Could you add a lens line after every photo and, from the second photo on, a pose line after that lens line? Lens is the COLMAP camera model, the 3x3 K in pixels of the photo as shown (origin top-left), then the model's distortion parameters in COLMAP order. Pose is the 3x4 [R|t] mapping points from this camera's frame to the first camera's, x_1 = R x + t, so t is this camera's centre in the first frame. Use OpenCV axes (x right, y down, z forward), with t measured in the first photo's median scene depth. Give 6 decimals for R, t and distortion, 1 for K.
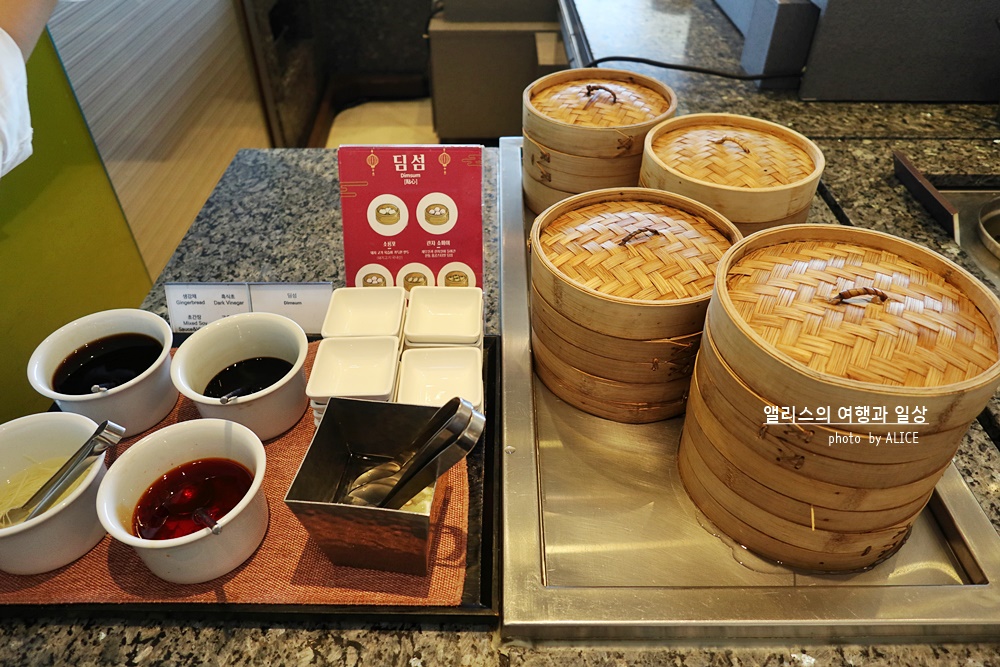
lens RADIAL K [[697.2, 0, 498.9], [0, 697.2, 332.0], [0, 0, 1]] dist [0.001693, -0.005347]
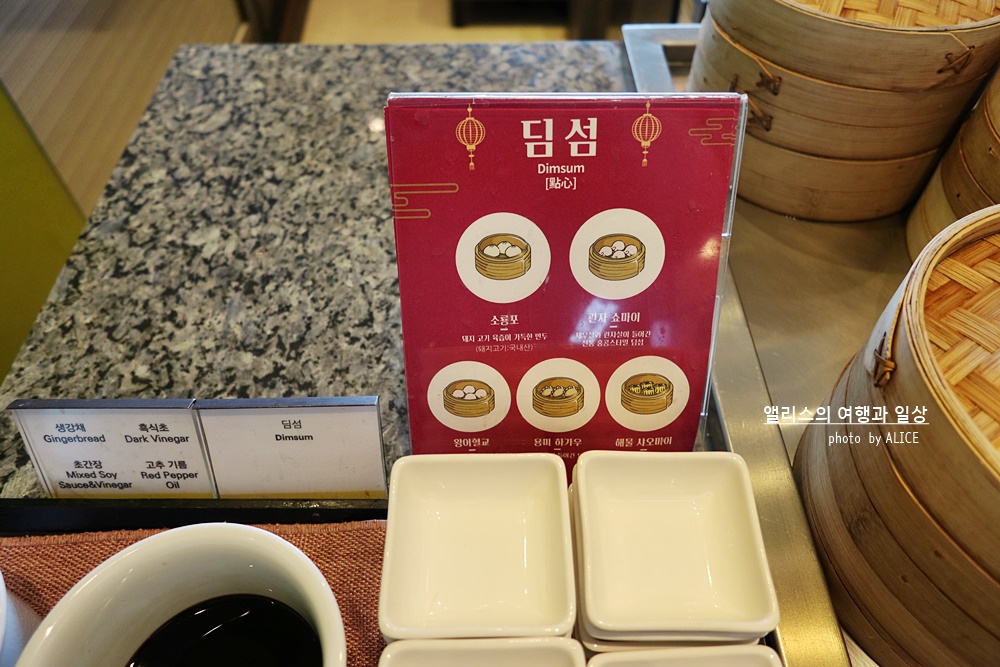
lens RADIAL K [[697.2, 0, 501.8], [0, 697.2, 334.9], [0, 0, 1]] dist [0.001693, -0.005347]
pose [[0.999866, -0.007720, 0.014456, -0.136727], [0.004850, 0.981966, 0.188996, -0.166496], [-0.015654, -0.188901, 0.981871, 0.463475]]
